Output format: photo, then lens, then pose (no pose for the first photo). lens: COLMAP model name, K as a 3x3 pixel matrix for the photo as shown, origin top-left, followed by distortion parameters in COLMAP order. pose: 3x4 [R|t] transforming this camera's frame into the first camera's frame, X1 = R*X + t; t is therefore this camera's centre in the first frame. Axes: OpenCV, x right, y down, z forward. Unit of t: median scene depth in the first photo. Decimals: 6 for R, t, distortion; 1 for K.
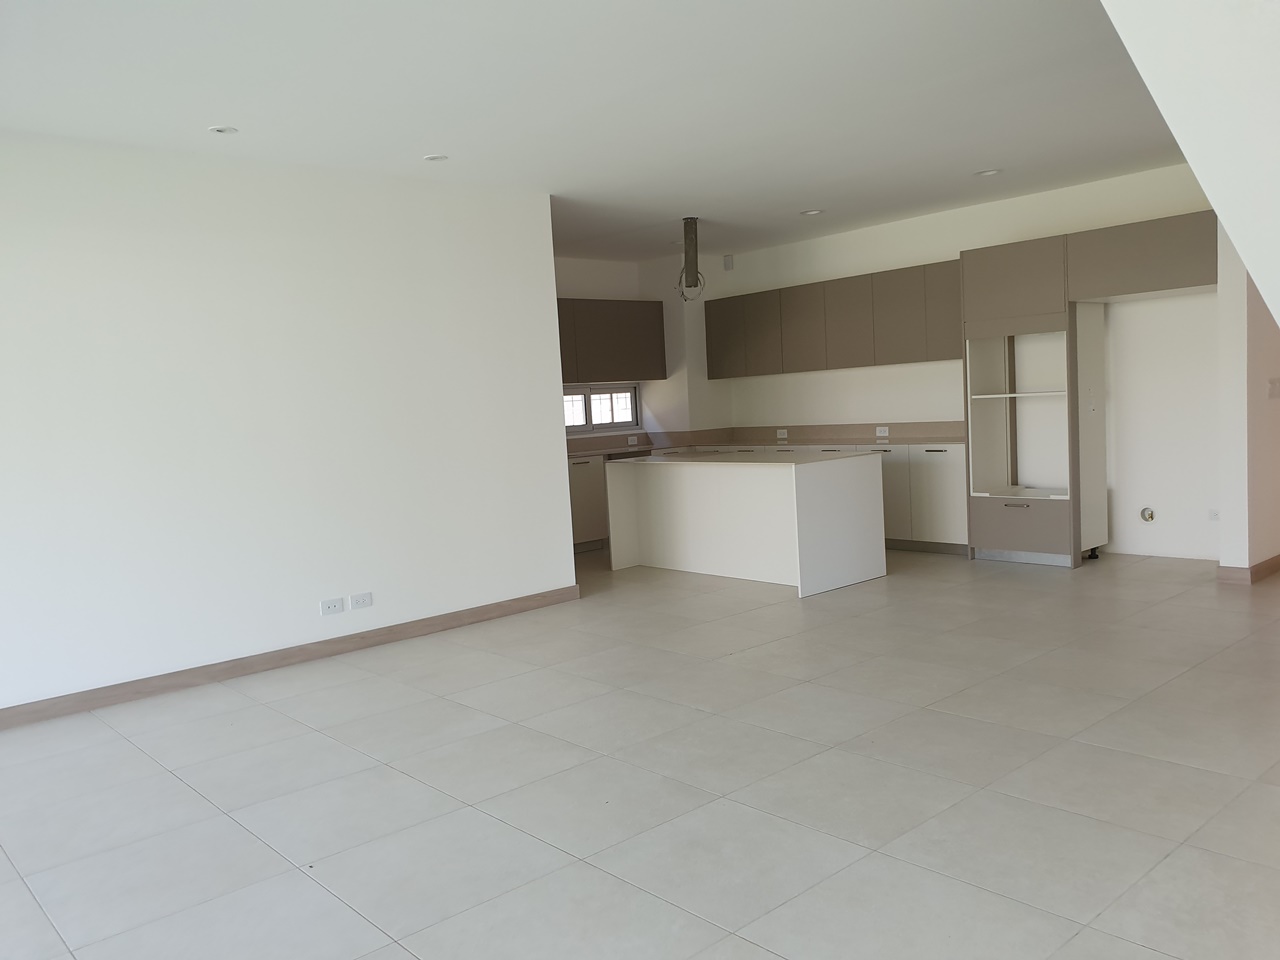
lens RADIAL K [[981.2, 0, 621.7], [0, 981.2, 484.8], [0, 0, 1]] dist [0.180830, -0.330927]
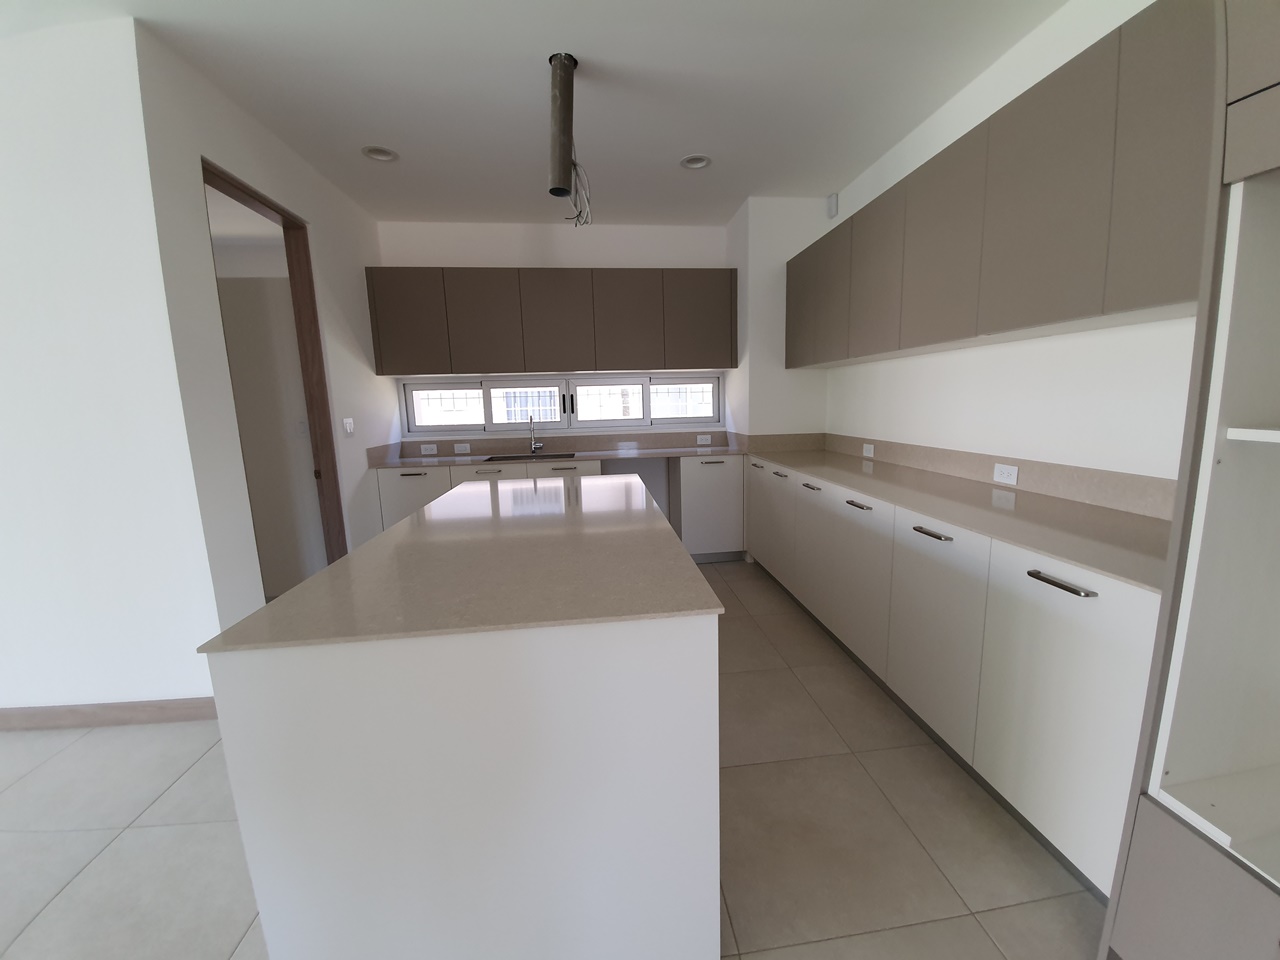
lens RADIAL K [[507.8, 0, 661.7], [0, 507.8, 477.7], [0, 0, 1]] dist [-0.000210, -0.000133]
pose [[0.825033, 0.122779, -0.551585, 0.235522], [-0.069947, 0.990792, 0.115921, -0.062525], [0.560739, -0.057057, 0.826025, 0.624909]]
